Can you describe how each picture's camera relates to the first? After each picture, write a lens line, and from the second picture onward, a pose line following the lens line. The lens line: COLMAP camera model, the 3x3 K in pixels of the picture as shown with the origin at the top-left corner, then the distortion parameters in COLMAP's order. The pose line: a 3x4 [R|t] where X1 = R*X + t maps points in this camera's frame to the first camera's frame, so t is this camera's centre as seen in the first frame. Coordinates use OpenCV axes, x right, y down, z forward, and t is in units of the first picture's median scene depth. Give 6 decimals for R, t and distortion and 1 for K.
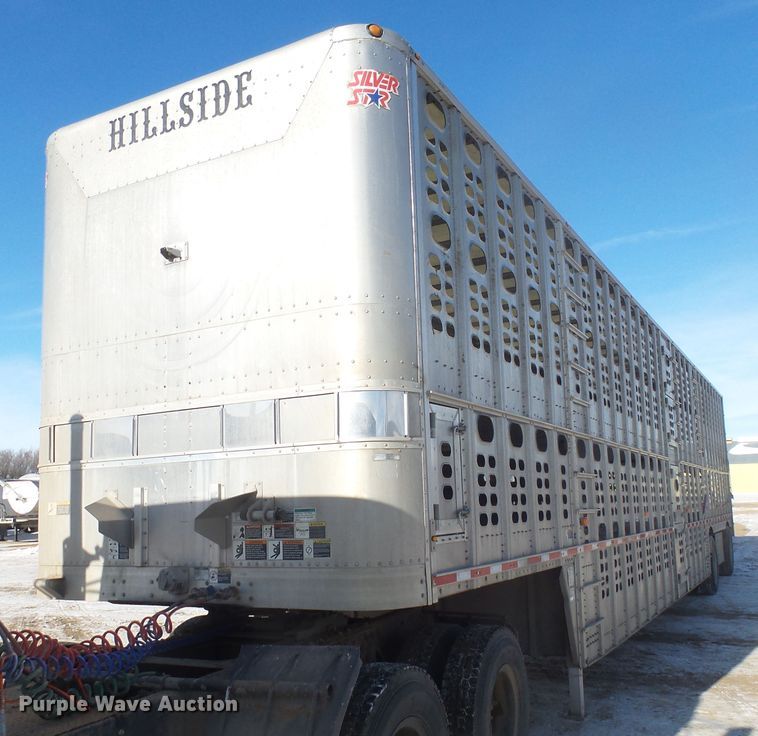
lens RADIAL K [[755.6, 0, 444.7], [0, 755.6, 410.1], [0, 0, 1]] dist [-0.011047, 0.000000]
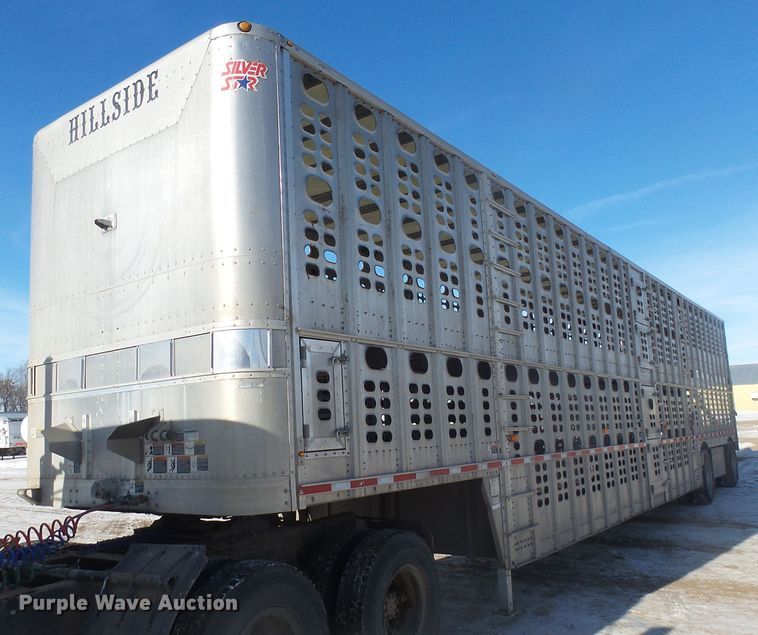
lens RADIAL K [[654.1, 0, 403.0], [0, 654.1, 337.0], [0, 0, 1]] dist [-0.014937, 0.013994]
pose [[0.988099, -0.035630, -0.149636, 0.262021], [0.033998, 0.999331, -0.013450, 0.007434], [0.150015, 0.008202, 0.988650, 0.021941]]
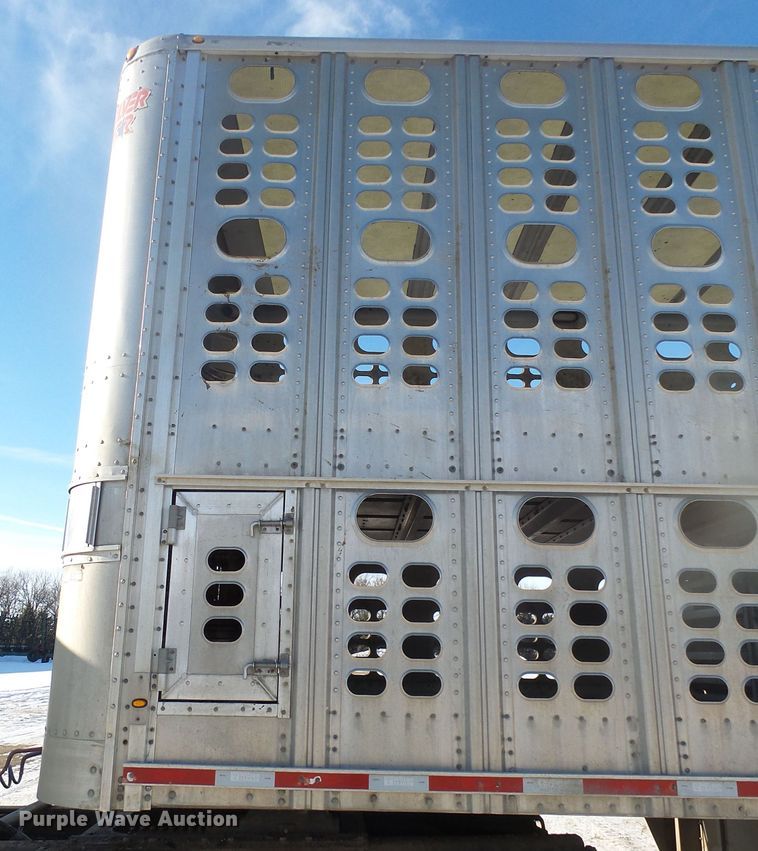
lens RADIAL K [[813.1, 0, 375.8], [0, 813.1, 429.1], [0, 0, 1]] dist [-0.006501, 0.000000]
pose [[0.443321, -0.226551, -0.867261, 0.630448], [0.083287, 0.973758, -0.211797, 0.094180], [0.892485, 0.021663, 0.450556, 0.762303]]
